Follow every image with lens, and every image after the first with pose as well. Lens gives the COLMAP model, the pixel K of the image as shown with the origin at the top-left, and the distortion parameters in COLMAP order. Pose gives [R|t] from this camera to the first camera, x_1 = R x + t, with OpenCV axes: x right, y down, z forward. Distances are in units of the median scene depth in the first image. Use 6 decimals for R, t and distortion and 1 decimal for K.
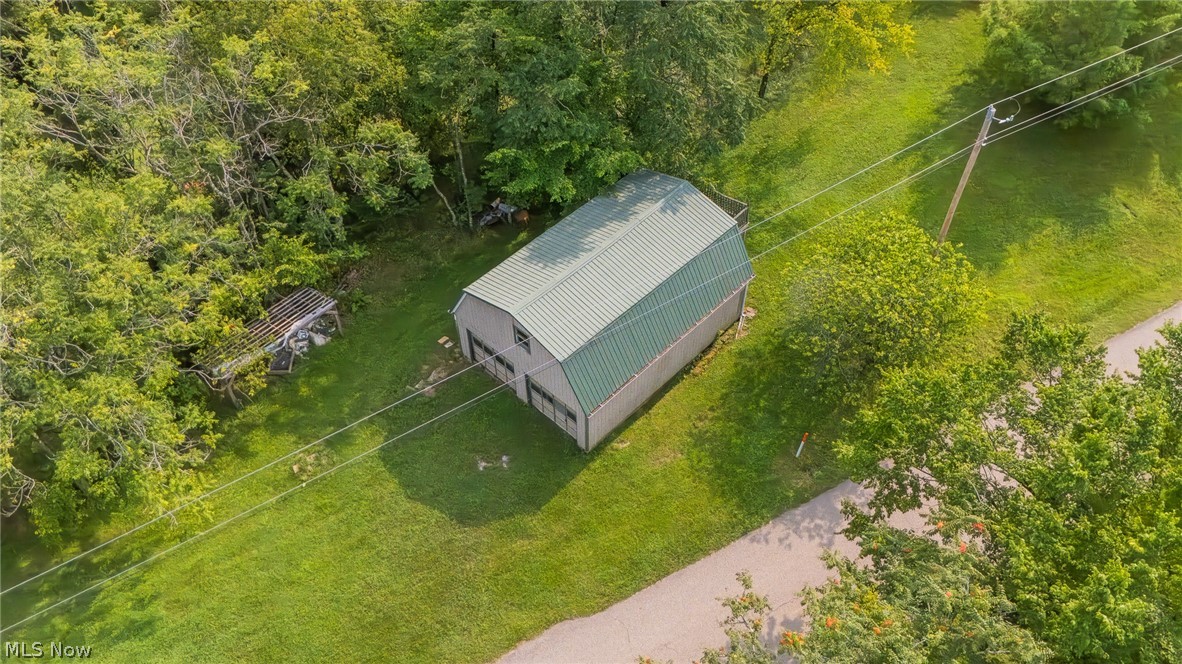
lens RADIAL K [[895.7, 0, 589.9], [0, 895.7, 335.5], [0, 0, 1]] dist [0.000795, -0.000866]
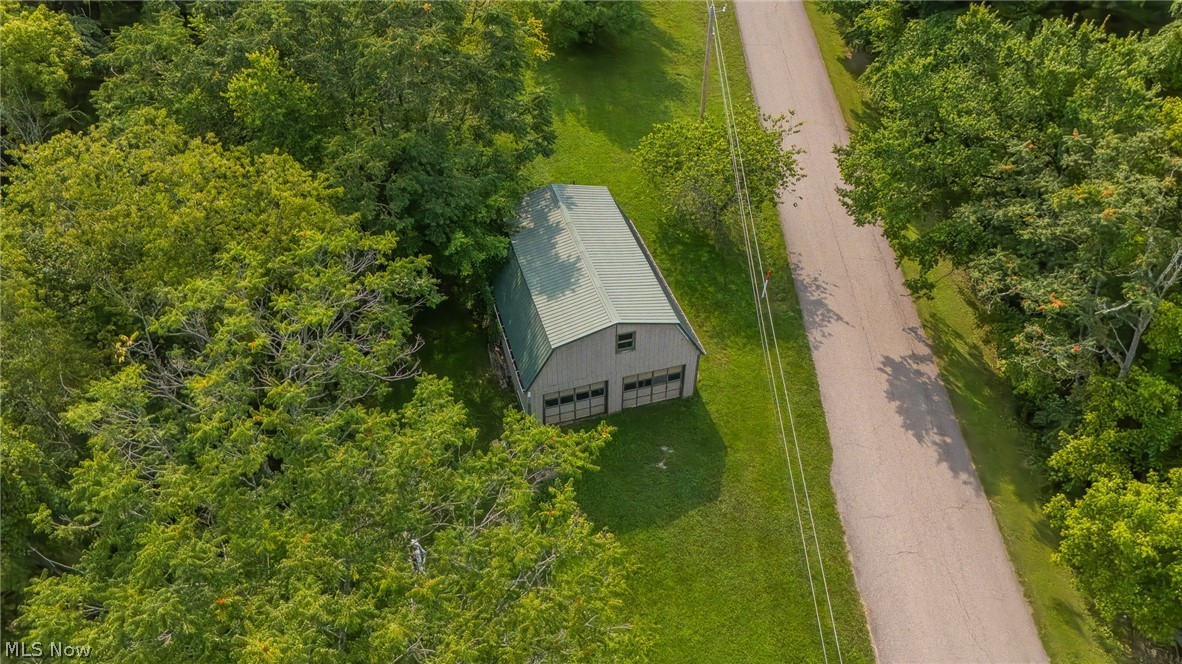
lens RADIAL K [[895.7, 0, 588.8], [0, 895.7, 330.5], [0, 0, 1]] dist [0.000795, -0.000866]
pose [[0.490601, -0.569902, 0.659183, -0.766226], [0.640669, 0.748661, 0.170438, -0.209214], [-0.590638, 0.338701, 0.732412, 0.219353]]
